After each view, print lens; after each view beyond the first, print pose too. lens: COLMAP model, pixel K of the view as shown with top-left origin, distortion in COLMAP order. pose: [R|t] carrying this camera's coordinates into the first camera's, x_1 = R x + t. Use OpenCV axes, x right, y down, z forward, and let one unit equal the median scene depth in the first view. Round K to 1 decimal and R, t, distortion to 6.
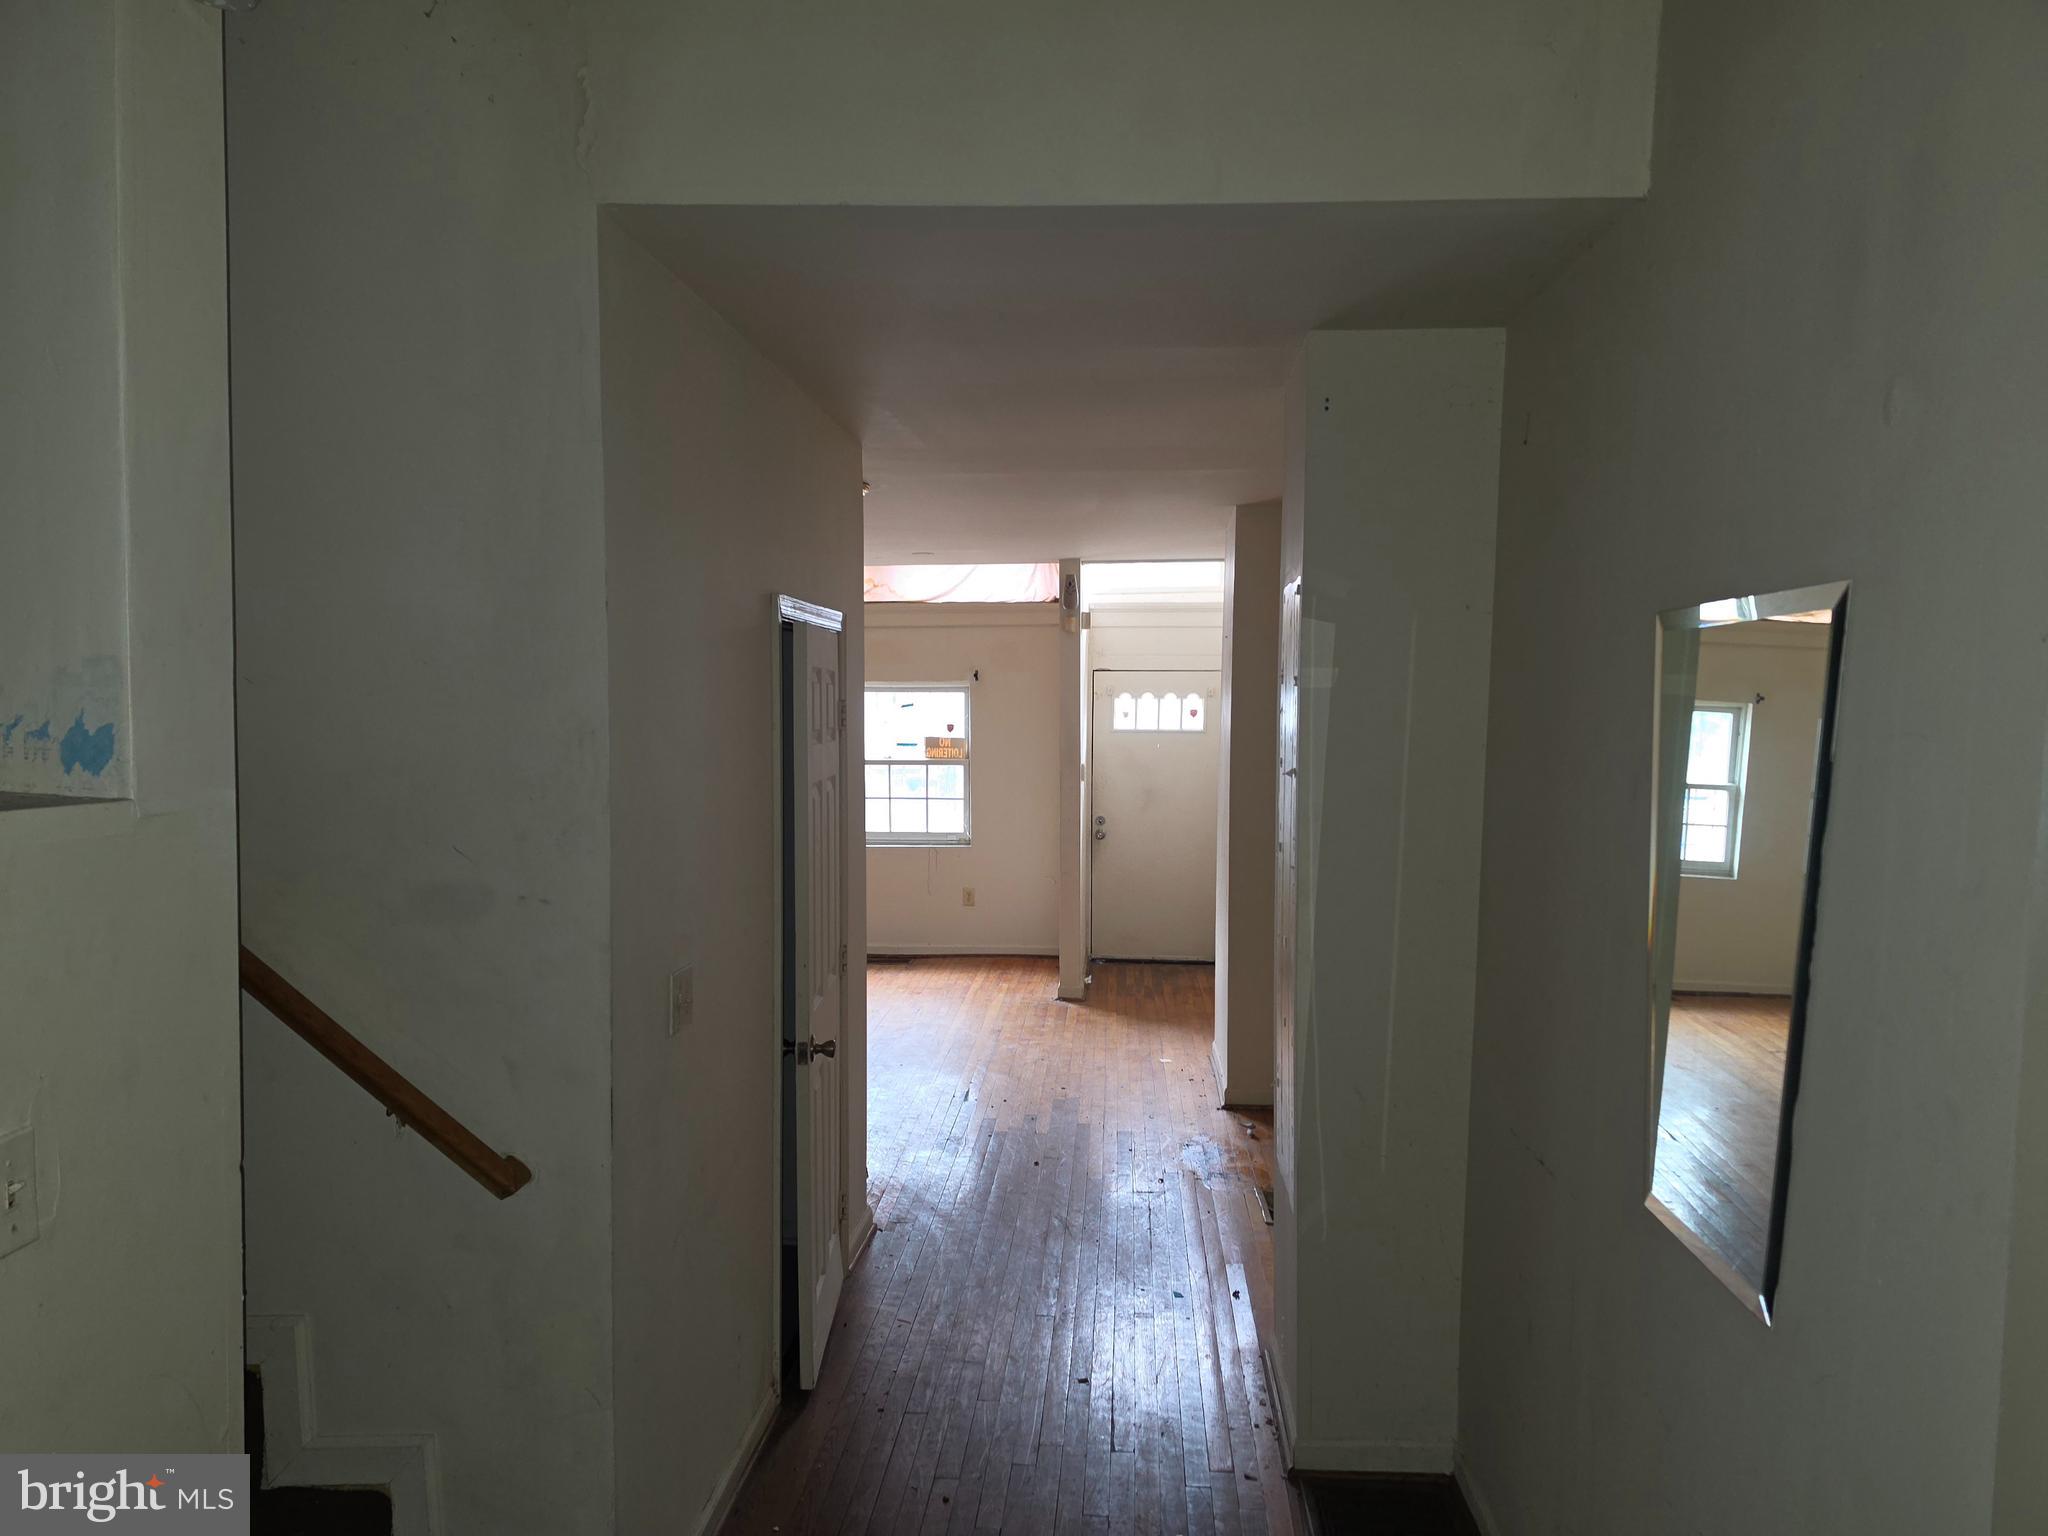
lens RADIAL K [[1390.4, 0, 1029.7], [0, 1390.4, 764.2], [0, 0, 1]] dist [0.092320, 0.000085]
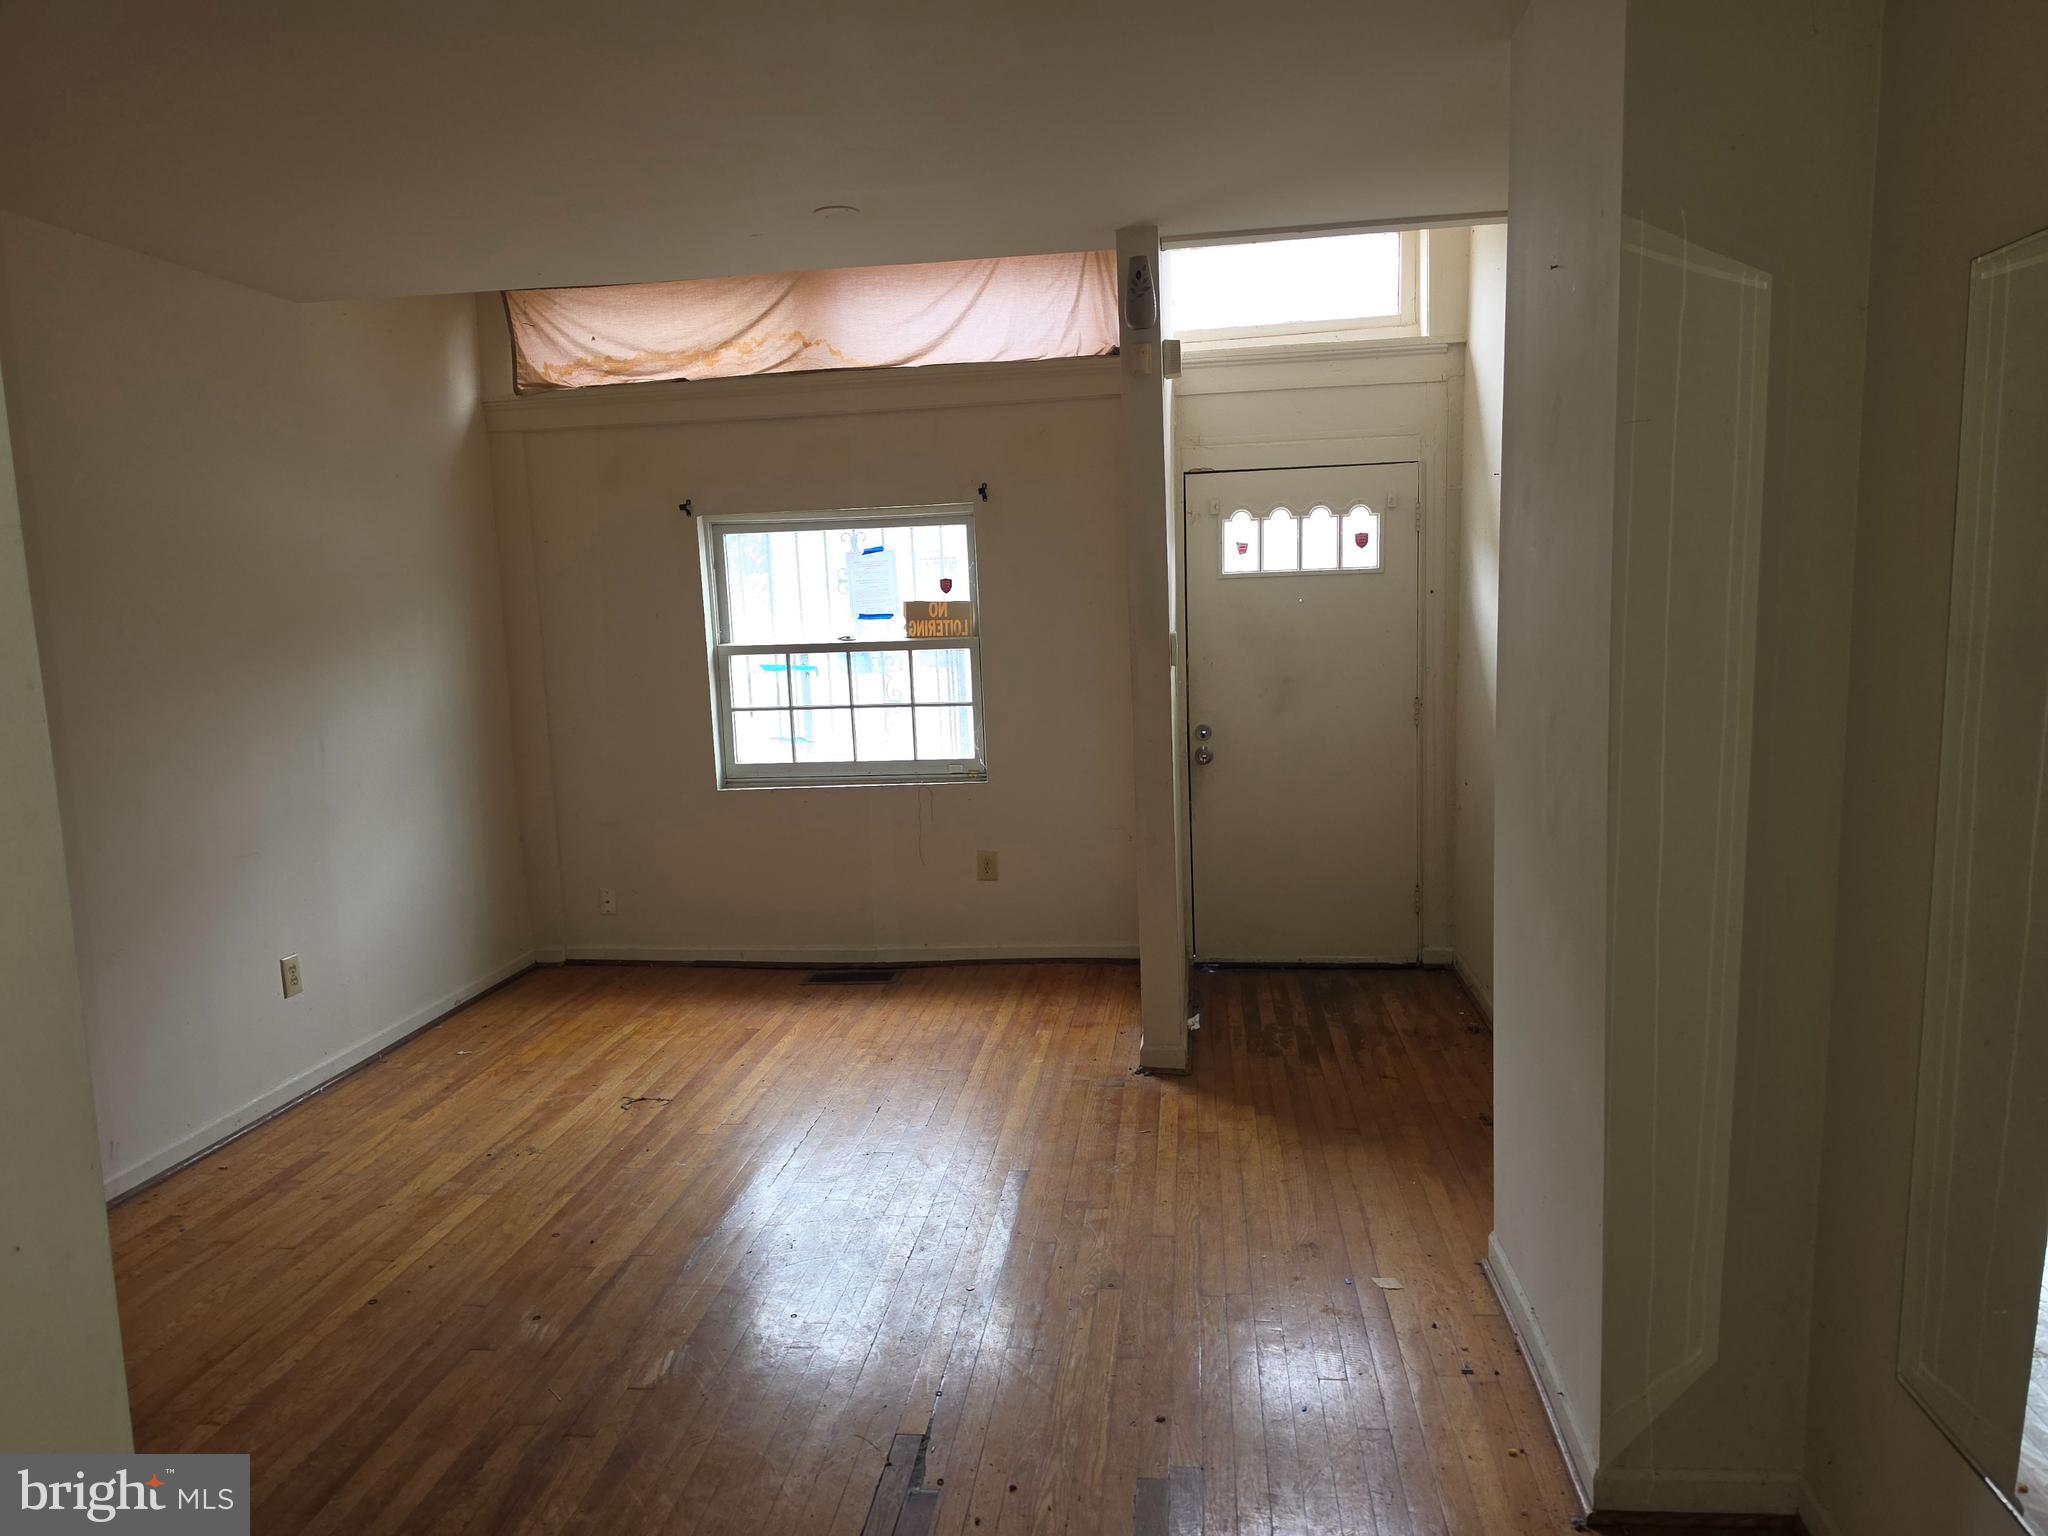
lens RADIAL K [[1390.4, 0, 1029.7], [0, 1390.4, 764.2], [0, 0, 1]] dist [0.092320, 0.000085]
pose [[0.997742, -0.034121, -0.057856, 0.011150], [0.038651, 0.996119, 0.079077, 0.004628], [0.054933, -0.081134, 0.995188, 0.410133]]
